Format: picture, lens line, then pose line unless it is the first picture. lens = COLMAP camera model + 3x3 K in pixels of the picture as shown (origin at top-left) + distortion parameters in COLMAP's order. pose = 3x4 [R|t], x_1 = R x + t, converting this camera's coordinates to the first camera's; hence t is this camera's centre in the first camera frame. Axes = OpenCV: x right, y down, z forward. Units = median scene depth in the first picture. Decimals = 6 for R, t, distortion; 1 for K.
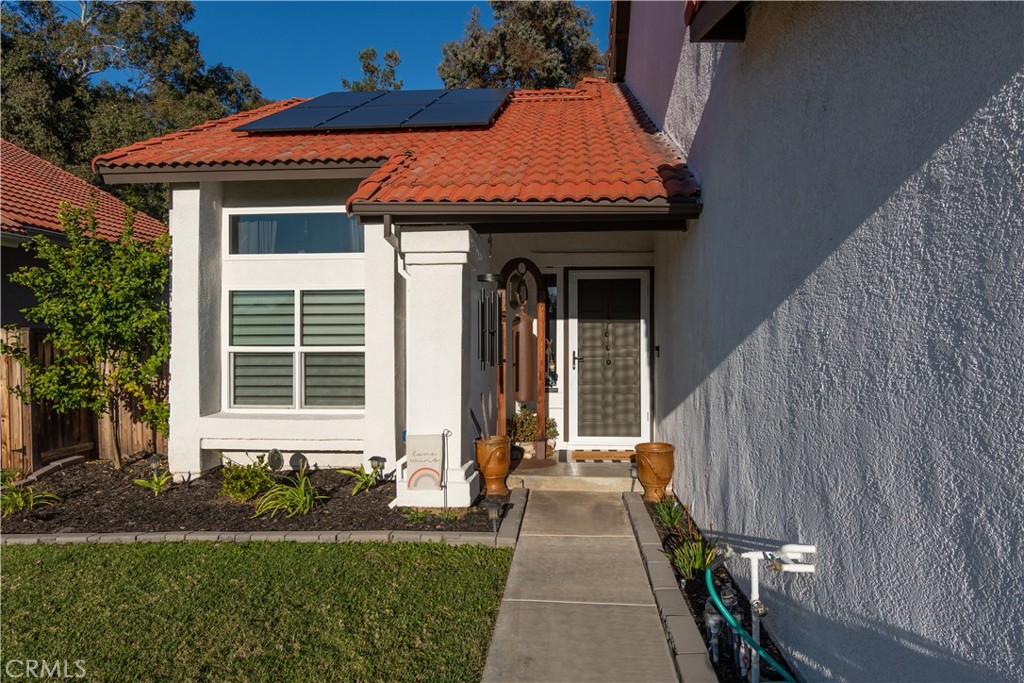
lens RADIAL K [[666.3, 0, 513.5], [0, 666.3, 342.5], [0, 0, 1]] dist [0.002293, -0.000202]
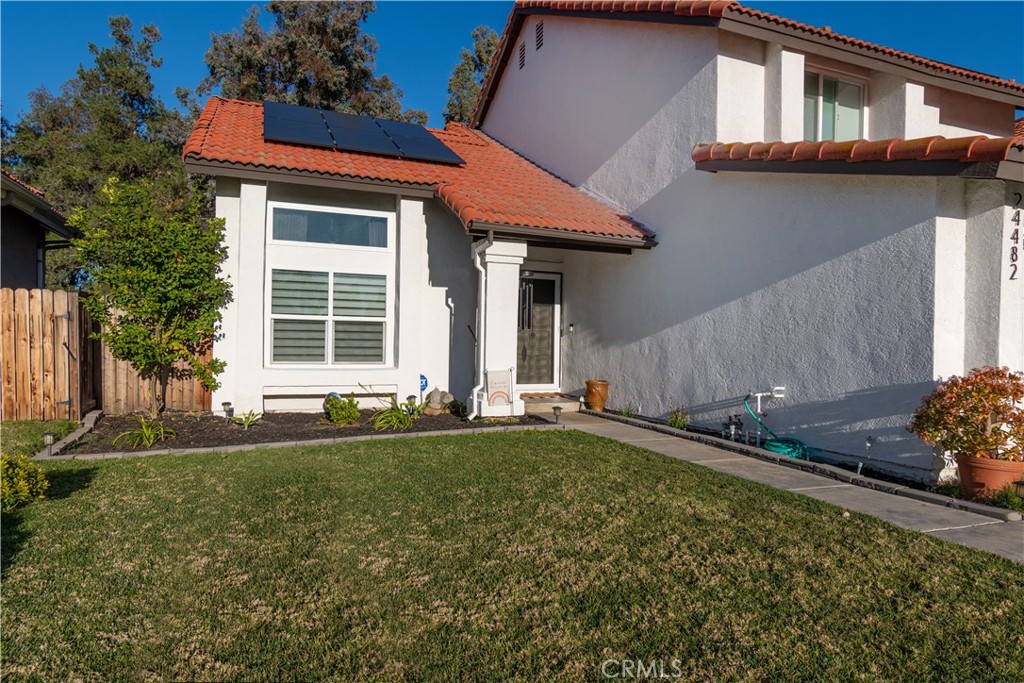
lens RADIAL K [[646.8, 0, 506.6], [0, 646.8, 342.4], [0, 0, 1]] dist [0.005121, -0.002077]
pose [[0.888016, 0.018201, 0.459453, -0.592041], [-0.018176, 0.999825, -0.004478, 0.056221], [-0.459454, -0.004374, 0.888191, -0.266844]]
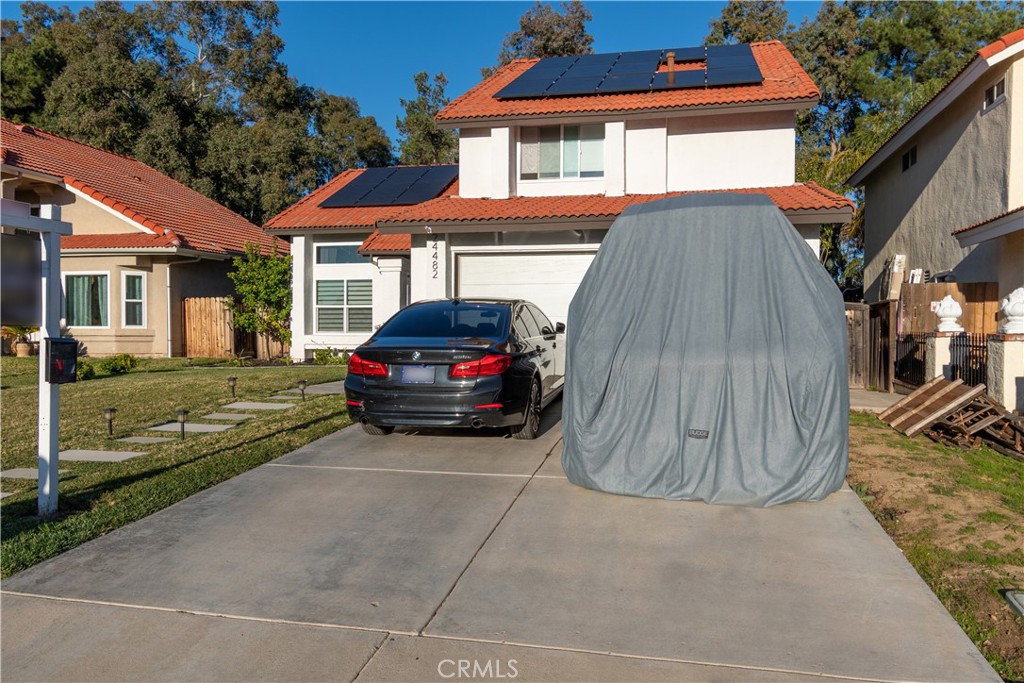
lens RADIAL K [[778.4, 0, 513.6], [0, 778.4, 345.2], [0, 0, 1]] dist [0.001467, 0.001175]
pose [[0.989633, 0.008376, -0.143373, 0.609141], [-0.005427, 0.999766, 0.020948, 0.082317], [0.143515, -0.019952, 0.989447, -1.502997]]
